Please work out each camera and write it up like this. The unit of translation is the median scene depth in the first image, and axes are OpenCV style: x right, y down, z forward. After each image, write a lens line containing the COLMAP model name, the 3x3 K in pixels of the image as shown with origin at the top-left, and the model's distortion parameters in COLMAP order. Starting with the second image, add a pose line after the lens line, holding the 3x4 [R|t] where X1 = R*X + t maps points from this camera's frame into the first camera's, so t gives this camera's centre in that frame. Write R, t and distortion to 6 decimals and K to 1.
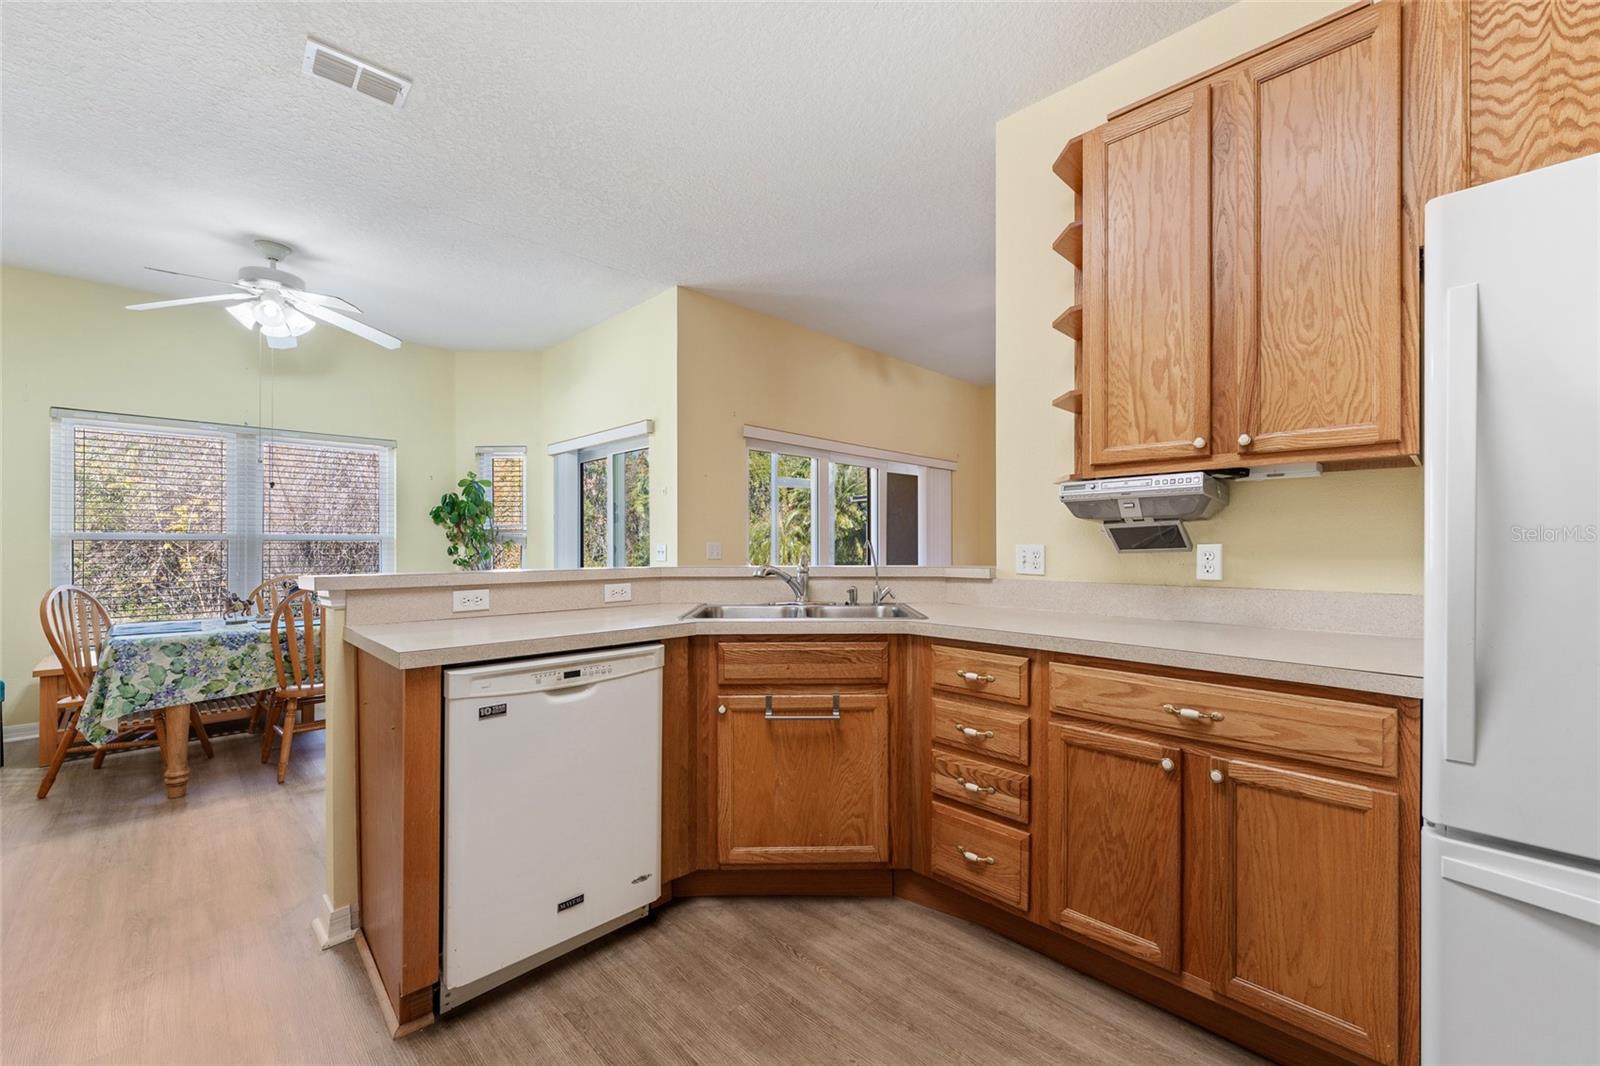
lens RADIAL K [[649.5, 0, 809.3], [0, 649.5, 543.3], [0, 0, 1]] dist [-0.001045, -0.000485]
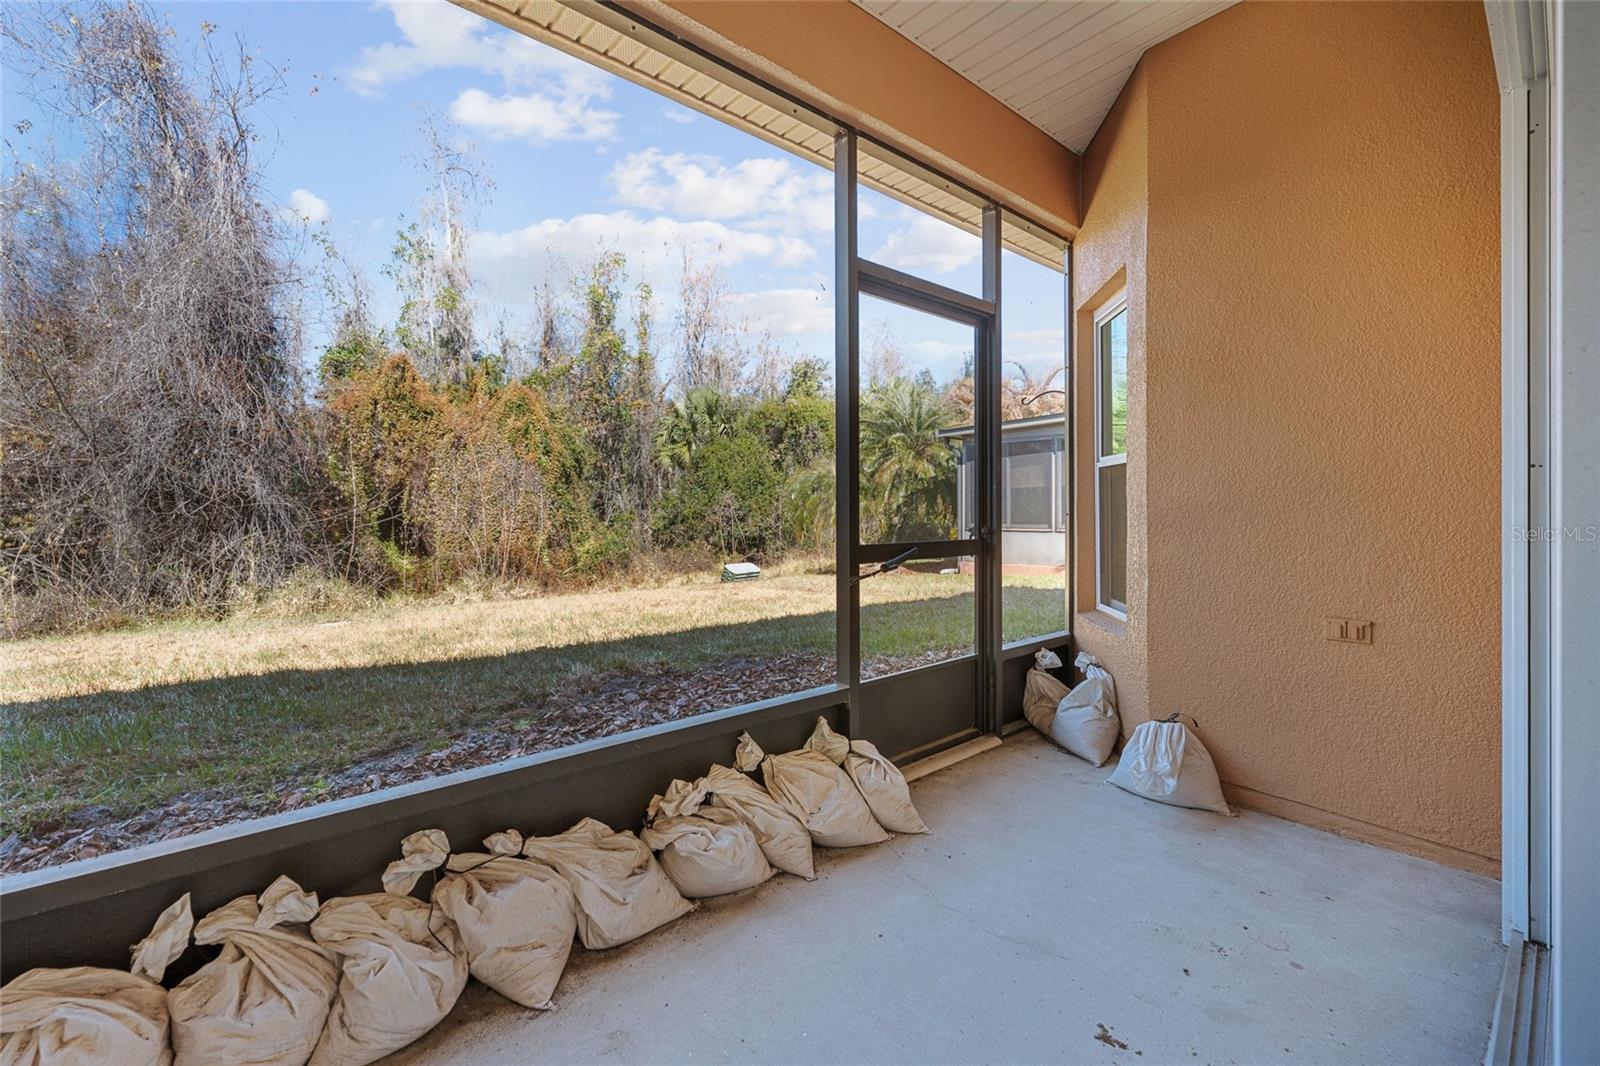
lens RADIAL K [[656.4, 0, 802.6], [0, 656.4, 507.9], [0, 0, 1]] dist [-0.001227, -0.000144]
pose [[0.996602, -0.002122, -0.082346, -0.131927], [0.002282, 0.999996, 0.001850, 0.068655], [0.082342, -0.002032, 0.996602, 1.762147]]
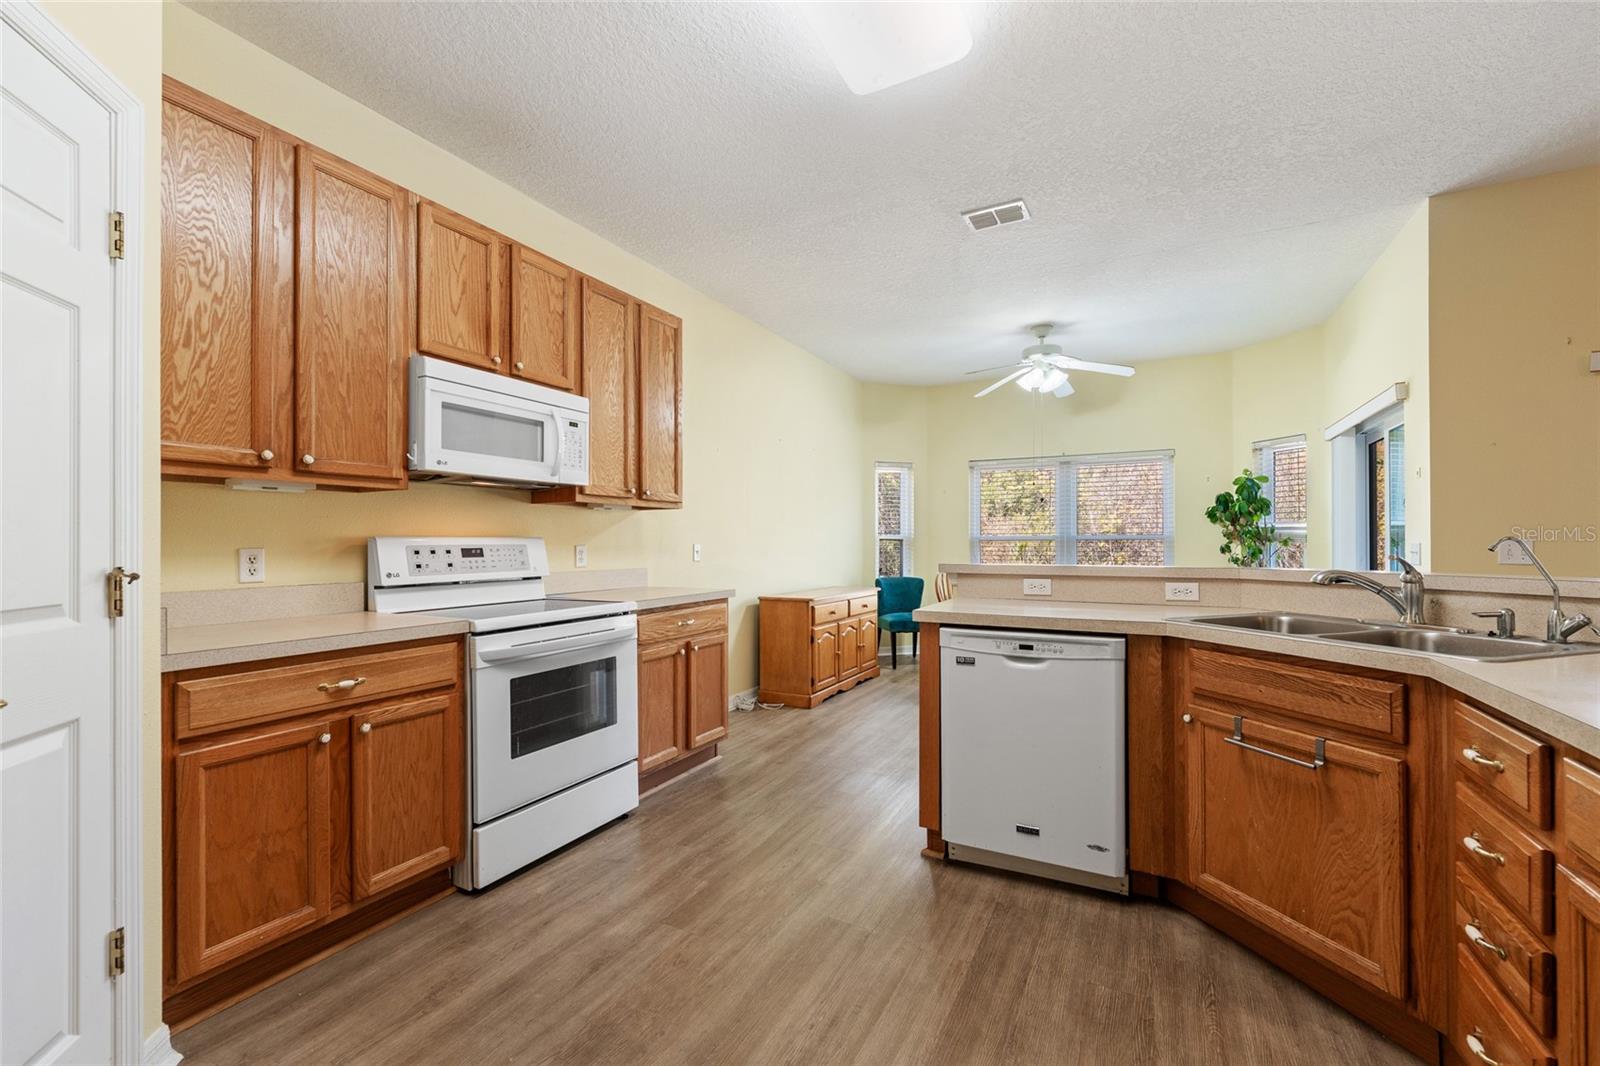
lens RADIAL K [[649.5, 0, 809.3], [0, 649.5, 543.3], [0, 0, 1]] dist [-0.001045, -0.000485]
pose [[0.299320, -0.000605, -0.954153, 0.439256], [0.003268, 0.999995, 0.000391, -0.000412], [0.954147, -0.003236, 0.299320, 0.141782]]
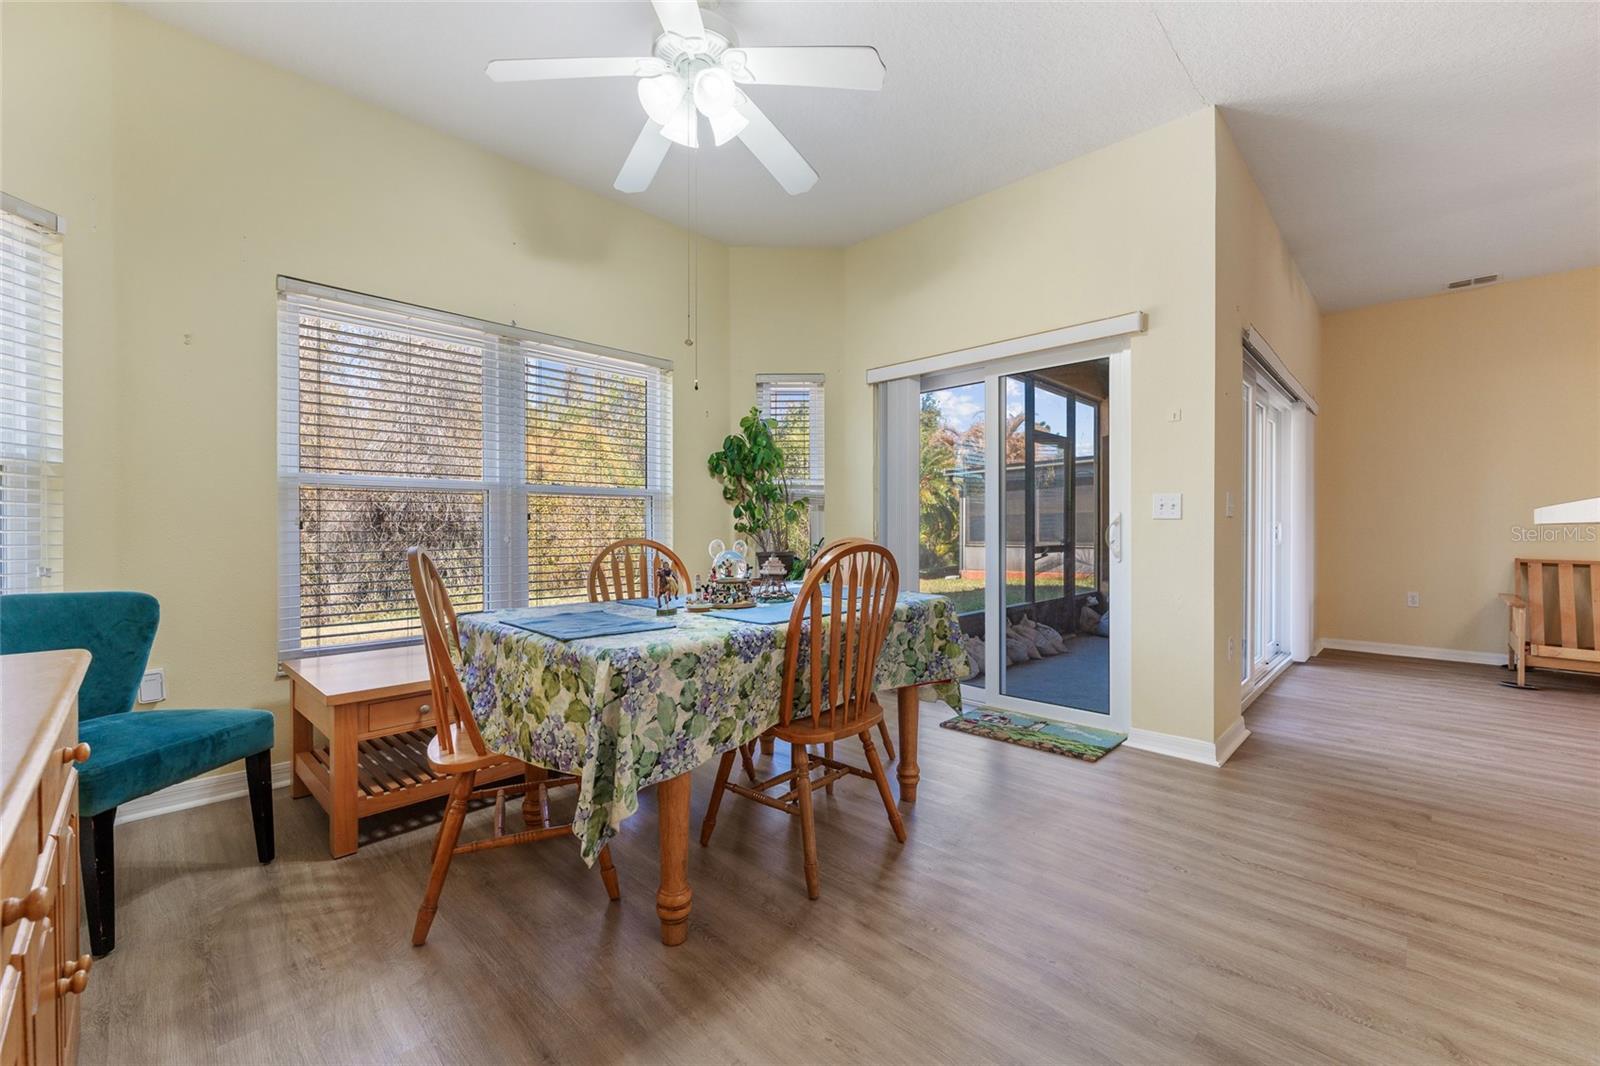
lens RADIAL K [[642.6, 0, 801.1], [0, 642.6, 529.7], [0, 0, 1]] dist [0.000940, -0.000030]
pose [[0.999954, 0.000781, 0.009554, -0.933186], [-0.000835, 0.999984, 0.005591, 0.054081], [-0.009549, -0.005599, 0.999939, 0.504086]]
